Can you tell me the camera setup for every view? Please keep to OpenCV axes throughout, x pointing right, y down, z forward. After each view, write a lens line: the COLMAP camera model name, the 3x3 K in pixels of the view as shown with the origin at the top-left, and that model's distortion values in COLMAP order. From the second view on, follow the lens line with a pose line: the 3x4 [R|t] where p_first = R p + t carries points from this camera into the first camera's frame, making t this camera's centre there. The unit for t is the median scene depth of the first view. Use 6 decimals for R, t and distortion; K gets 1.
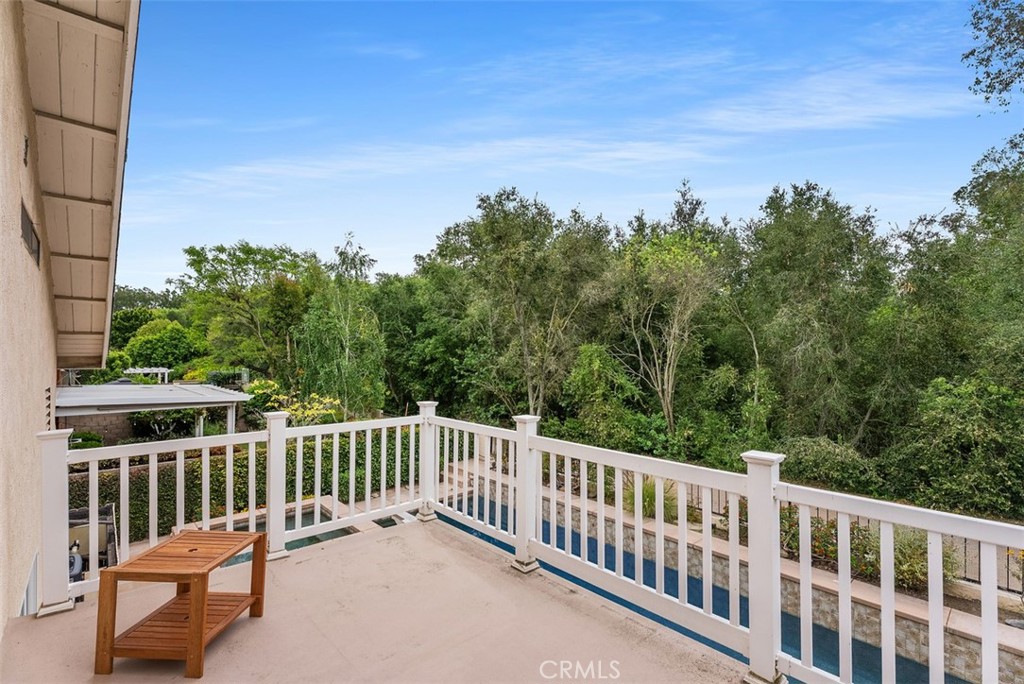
lens RADIAL K [[459.3, 0, 509.7], [0, 459.3, 341.8], [0, 0, 1]] dist [0.004993, -0.003287]
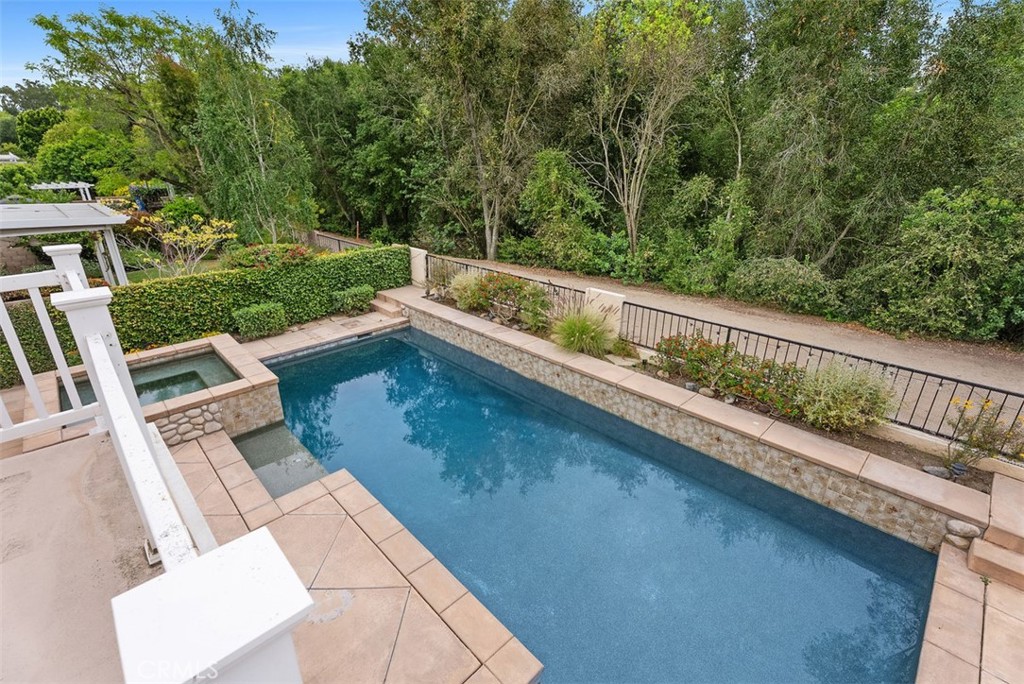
lens RADIAL K [[459.3, 0, 509.7], [0, 459.3, 341.8], [0, 0, 1]] dist [0.004993, -0.003287]
pose [[0.999285, -0.018098, 0.033200, 0.071328], [0.003922, 0.922886, 0.385054, 0.005606], [-0.037608, -0.384648, 0.922297, 0.088101]]
